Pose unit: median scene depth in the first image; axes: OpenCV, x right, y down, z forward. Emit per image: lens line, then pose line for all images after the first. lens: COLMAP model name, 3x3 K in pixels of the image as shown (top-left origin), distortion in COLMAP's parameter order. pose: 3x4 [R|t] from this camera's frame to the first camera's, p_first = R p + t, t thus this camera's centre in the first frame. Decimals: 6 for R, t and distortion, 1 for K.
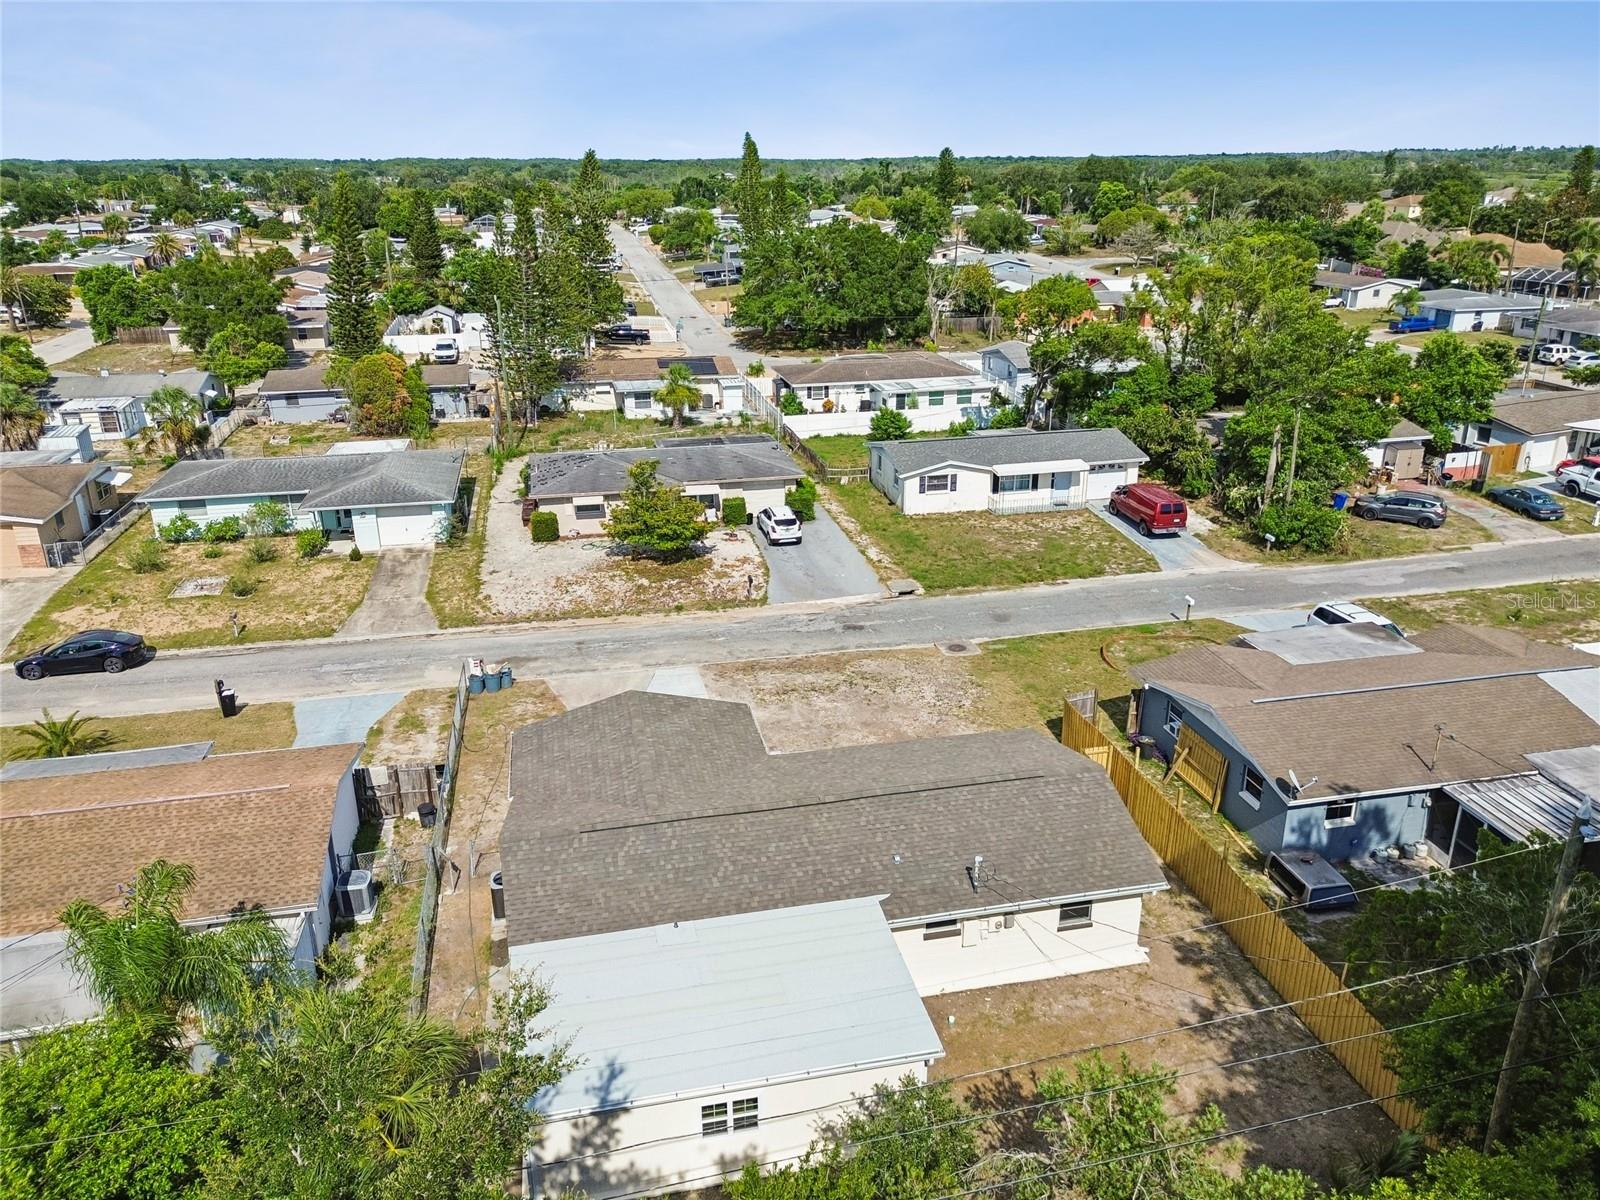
lens RADIAL K [[1156.9, 0, 800.9], [0, 1156.9, 598.9], [0, 0, 1]] dist [0.064050, -0.051381]
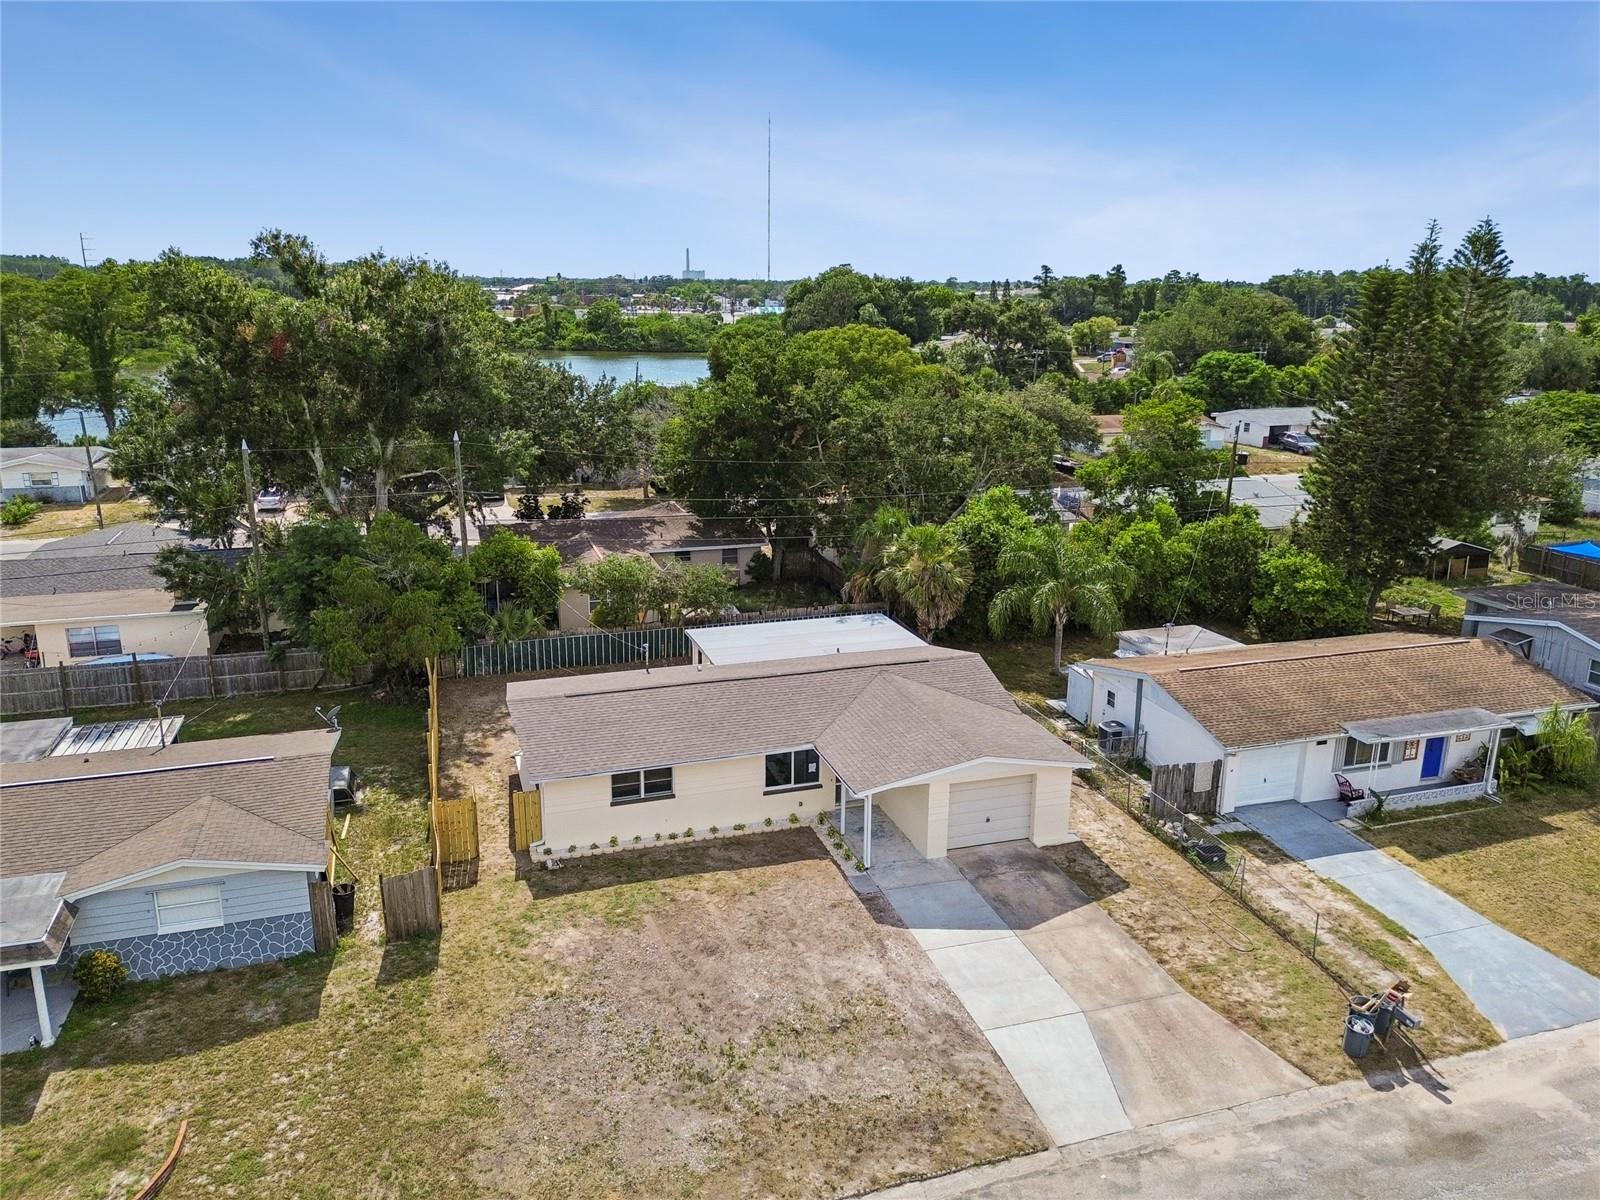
lens RADIAL K [[1153.2, 0, 797.3], [0, 1153.2, 600.7], [0, 0, 1]] dist [0.067191, -0.060866]
pose [[-0.995279, 0.022849, -0.094331, 0.045033], [-0.036907, 0.809794, 0.585552, -0.321673], [0.089768, 0.586269, -0.805128, 1.006704]]
